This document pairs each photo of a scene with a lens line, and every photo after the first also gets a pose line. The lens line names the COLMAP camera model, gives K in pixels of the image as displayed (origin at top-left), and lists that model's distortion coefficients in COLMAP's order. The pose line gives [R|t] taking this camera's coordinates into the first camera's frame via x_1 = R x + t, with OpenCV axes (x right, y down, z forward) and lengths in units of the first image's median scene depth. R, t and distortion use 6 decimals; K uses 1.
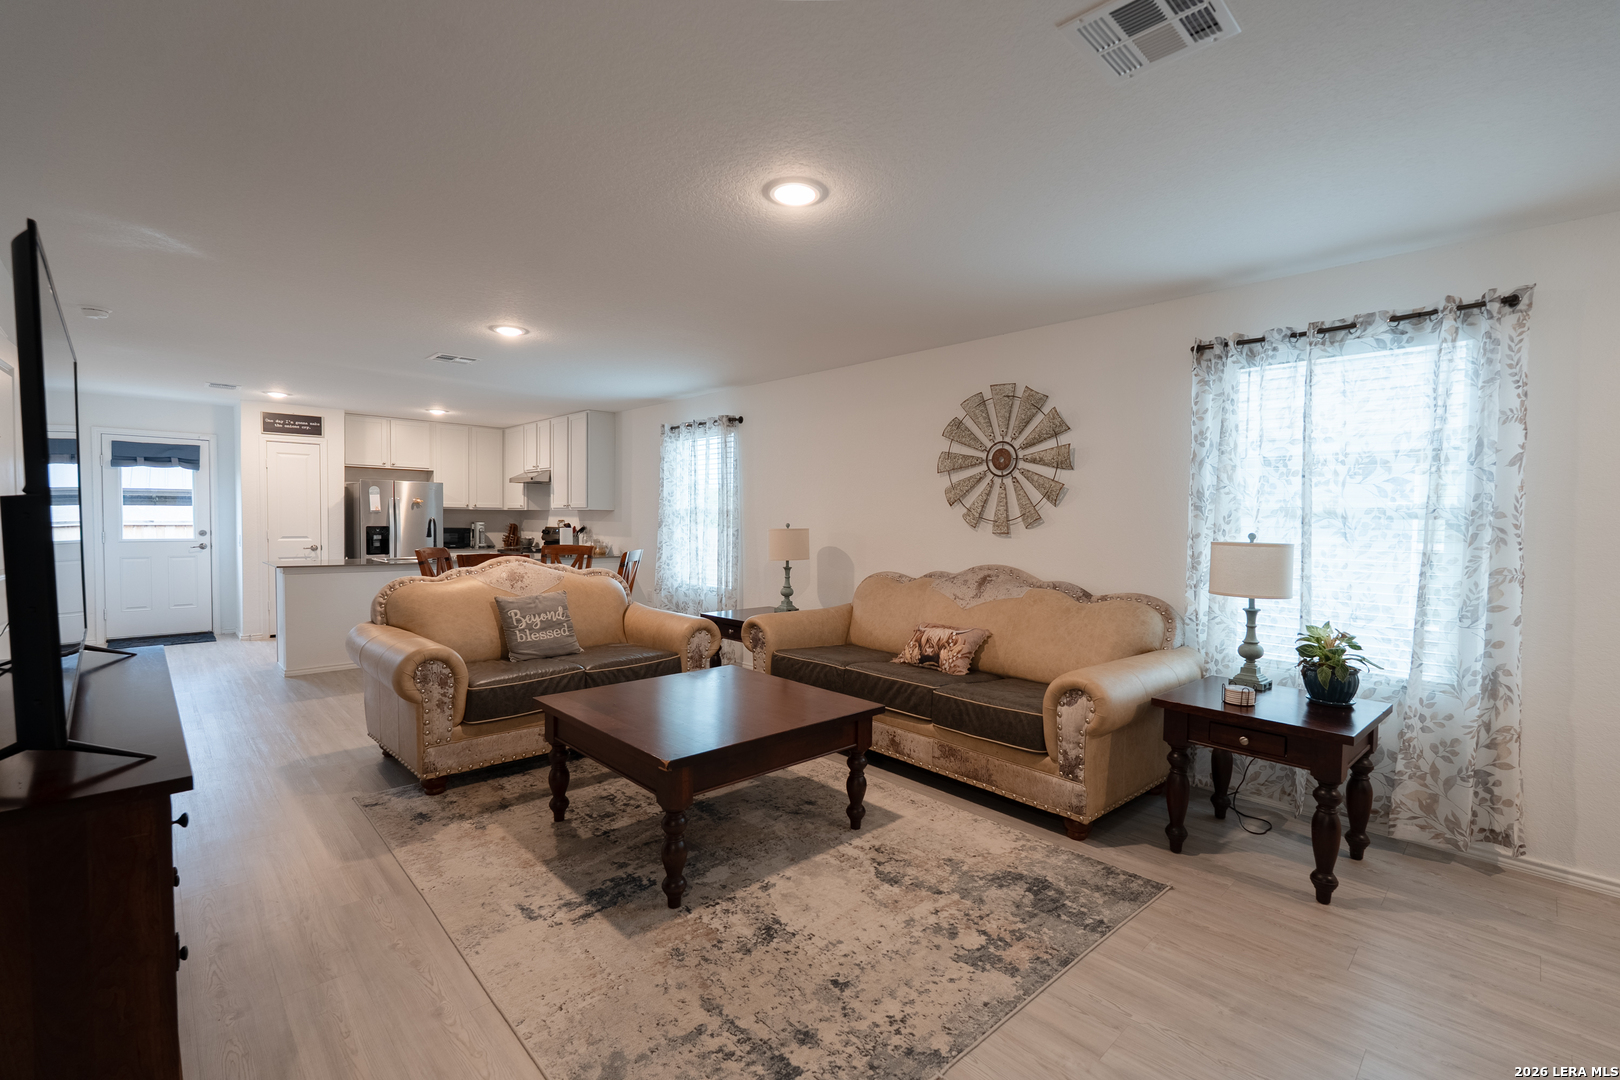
lens RADIAL K [[722.8, 0, 810.0], [0, 722.8, 540.0], [0, 0, 1]] dist [-0.002638, -0.000633]
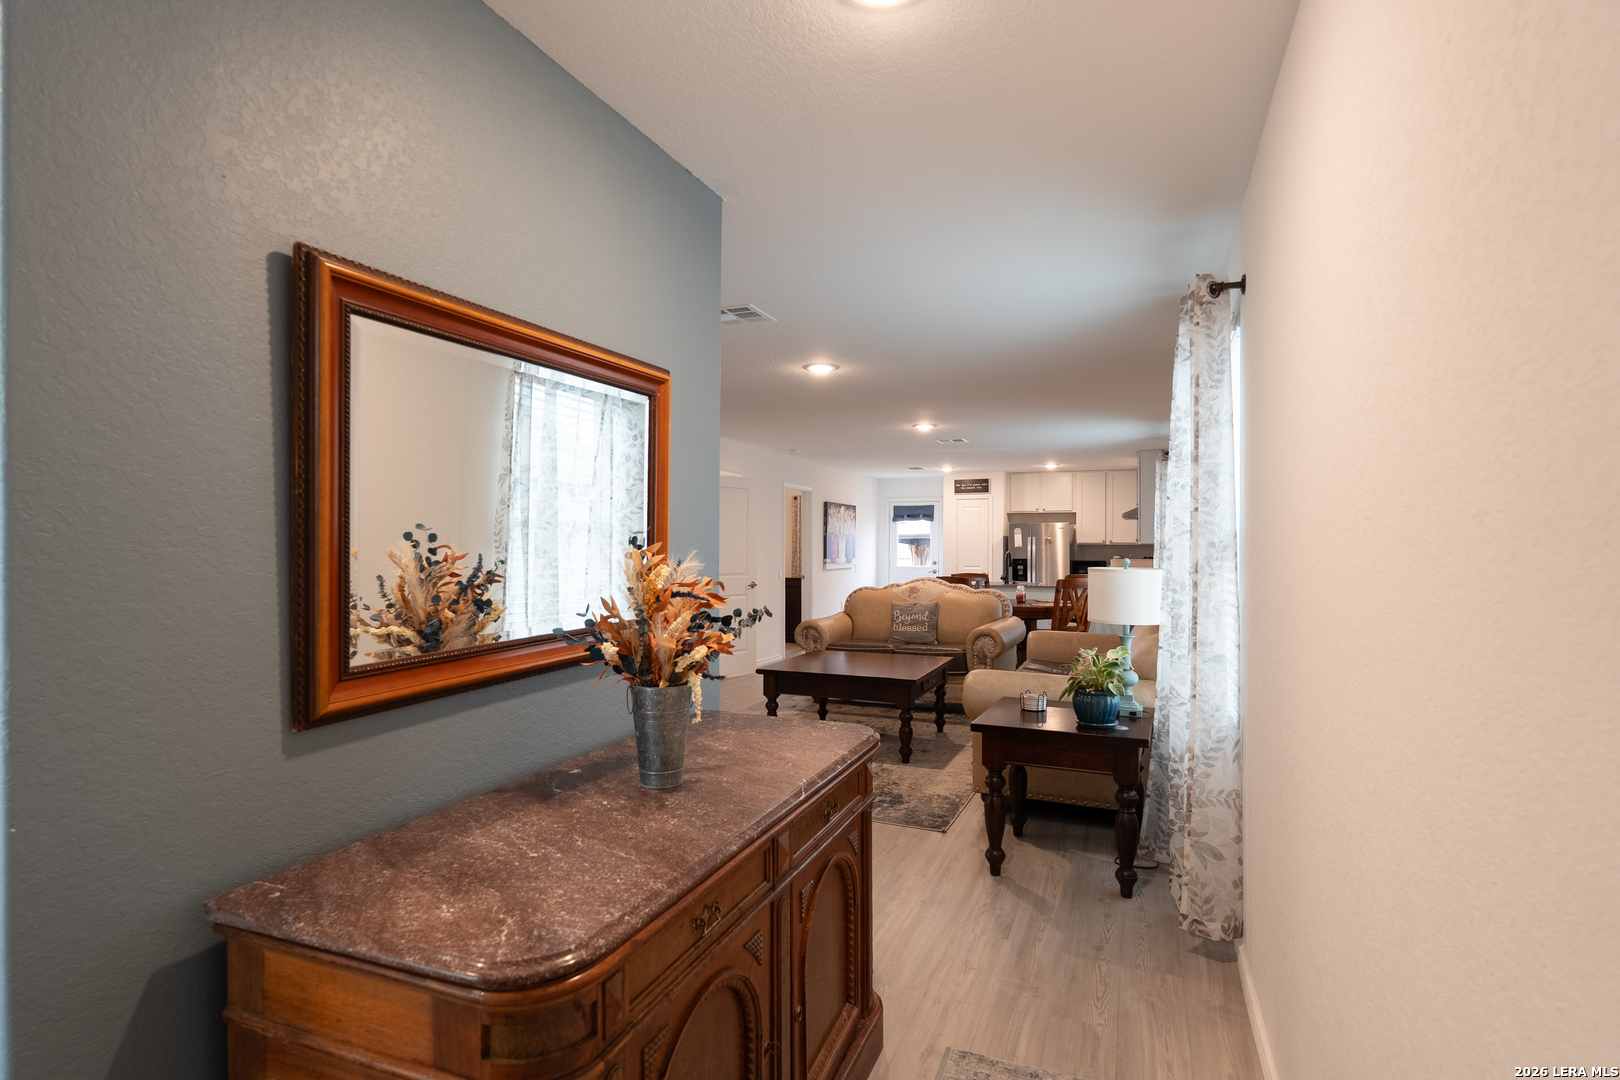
lens RADIAL K [[825.4, 0, 810.0], [0, 825.4, 540.0], [0, 0, 1]] dist [-0.000690, -0.000033]
pose [[0.410110, -0.018320, -0.911852, 0.621036], [-0.026350, 0.999143, -0.031924, 0.004341], [0.911655, 0.037120, 0.409276, 0.054932]]
